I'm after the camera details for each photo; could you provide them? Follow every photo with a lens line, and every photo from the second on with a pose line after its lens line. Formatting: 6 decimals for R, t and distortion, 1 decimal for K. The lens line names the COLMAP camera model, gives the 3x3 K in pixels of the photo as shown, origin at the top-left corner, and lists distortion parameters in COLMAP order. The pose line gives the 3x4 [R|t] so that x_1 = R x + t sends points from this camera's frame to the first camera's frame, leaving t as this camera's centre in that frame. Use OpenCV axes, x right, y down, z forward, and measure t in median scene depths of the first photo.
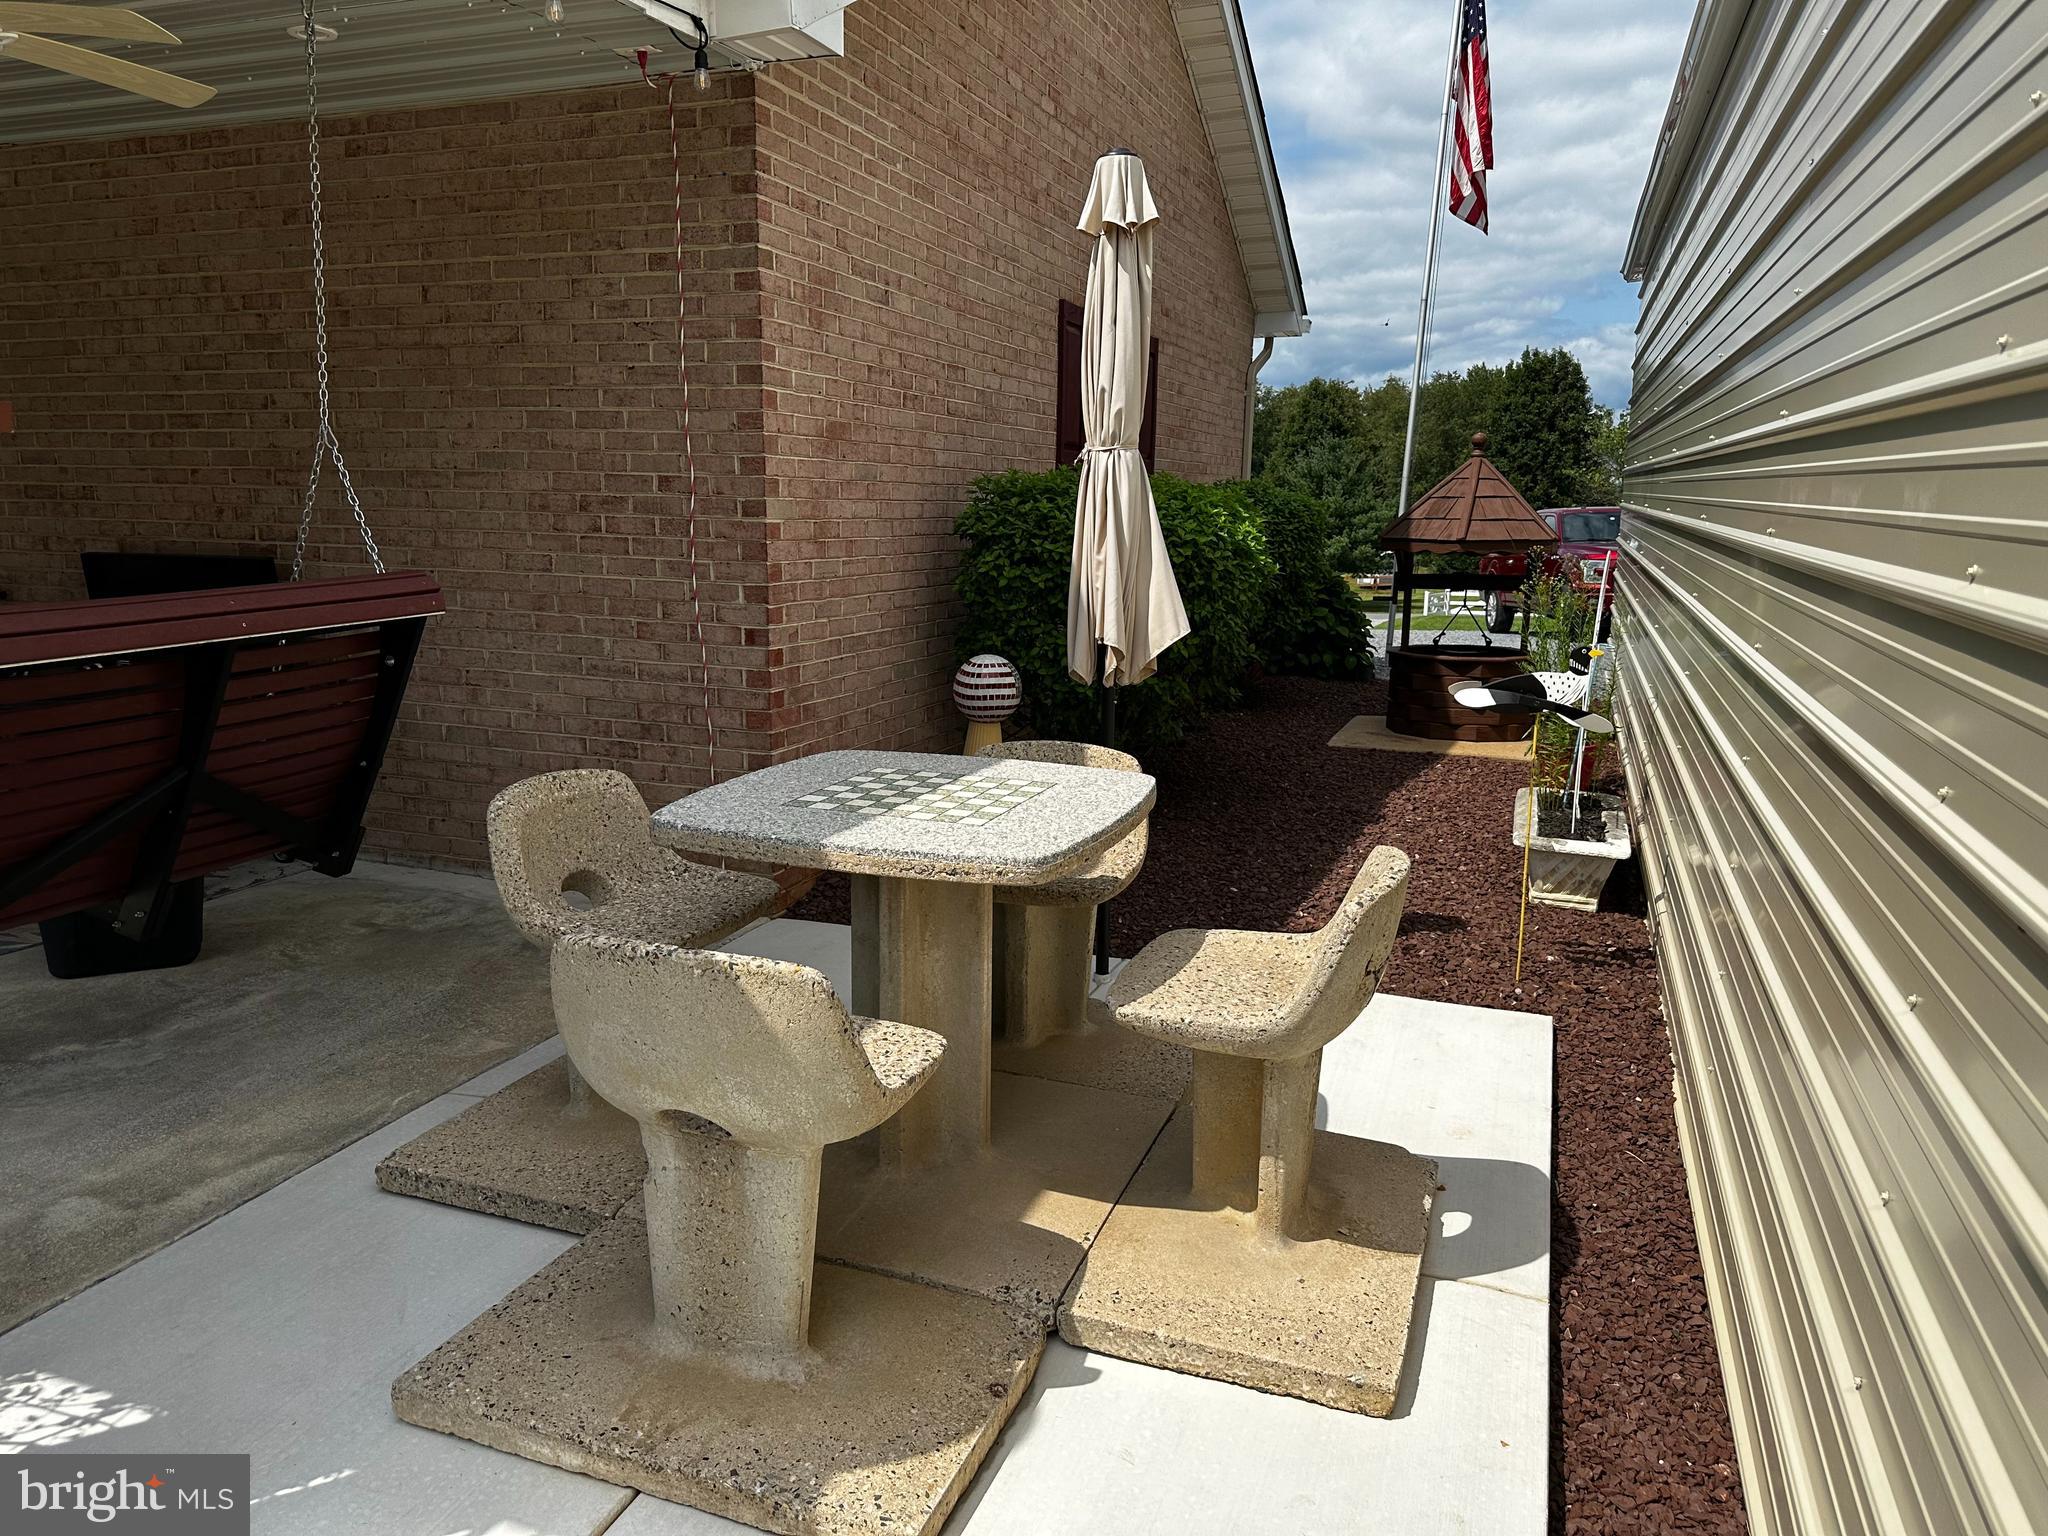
lens RADIAL K [[1435.4, 0, 1015.4], [0, 1435.4, 776.8], [0, 0, 1]] dist [0.047681, -0.060325]
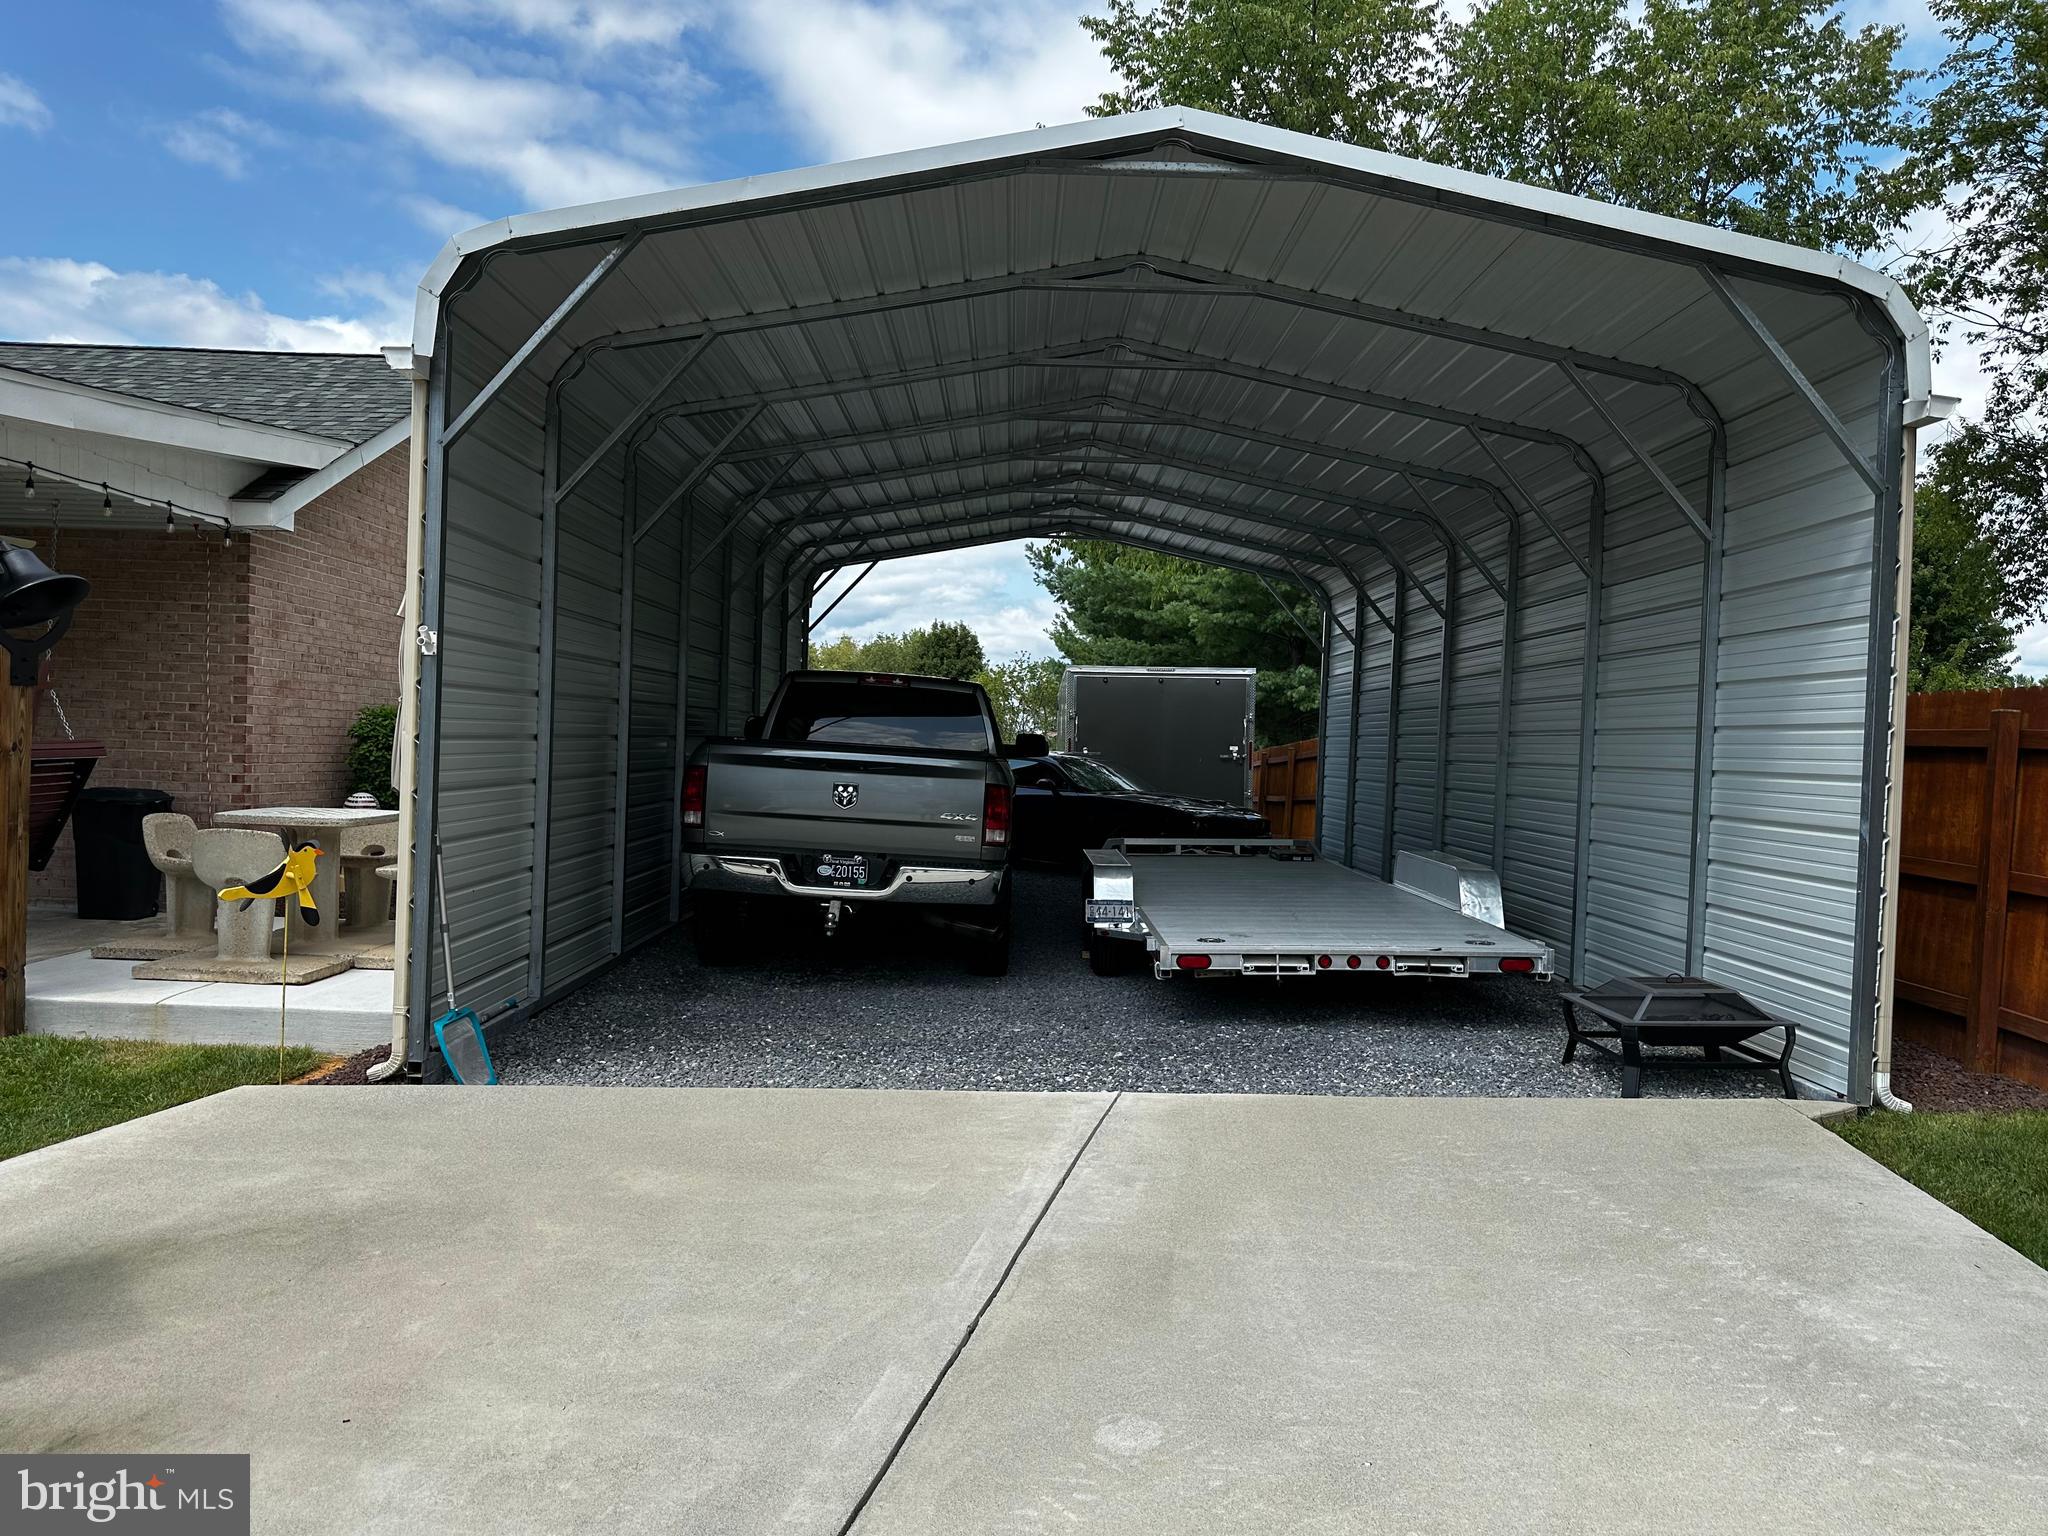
lens RADIAL K [[1435.4, 0, 1029.3], [0, 1435.4, 758.0], [0, 0, 1]] dist [0.047681, -0.060325]
pose [[0.933244, 0.012522, 0.359024, 0.110715], [0.052423, 0.983947, -0.170587, 0.232996], [-0.355397, 0.178020, 0.917607, -1.076043]]
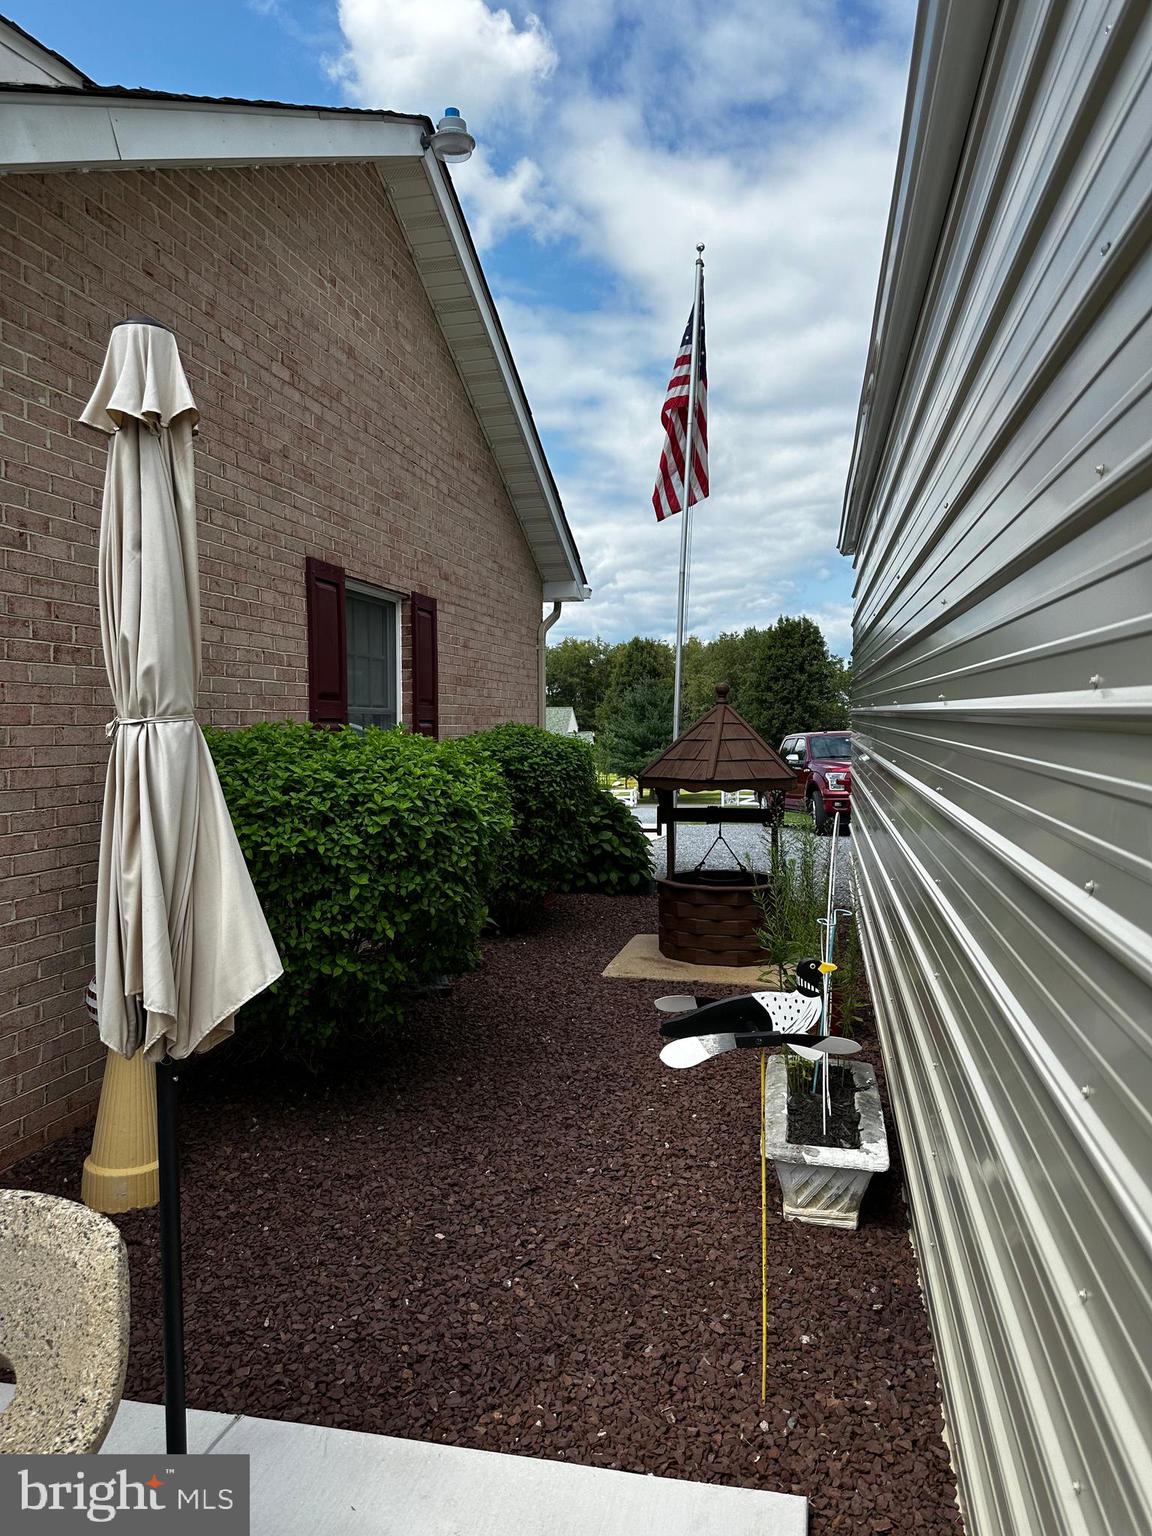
lens RADIAL K [[1076.6, 0, 582.1], [0, 1076.6, 770.1], [0, 0, 1]] dist [0.047681, -0.060325]
pose [[0.989535, -0.019201, 0.143007, 0.130438], [0.039890, 0.988883, -0.143247, -0.078769], [-0.138667, 0.147452, 0.979300, 0.297400]]
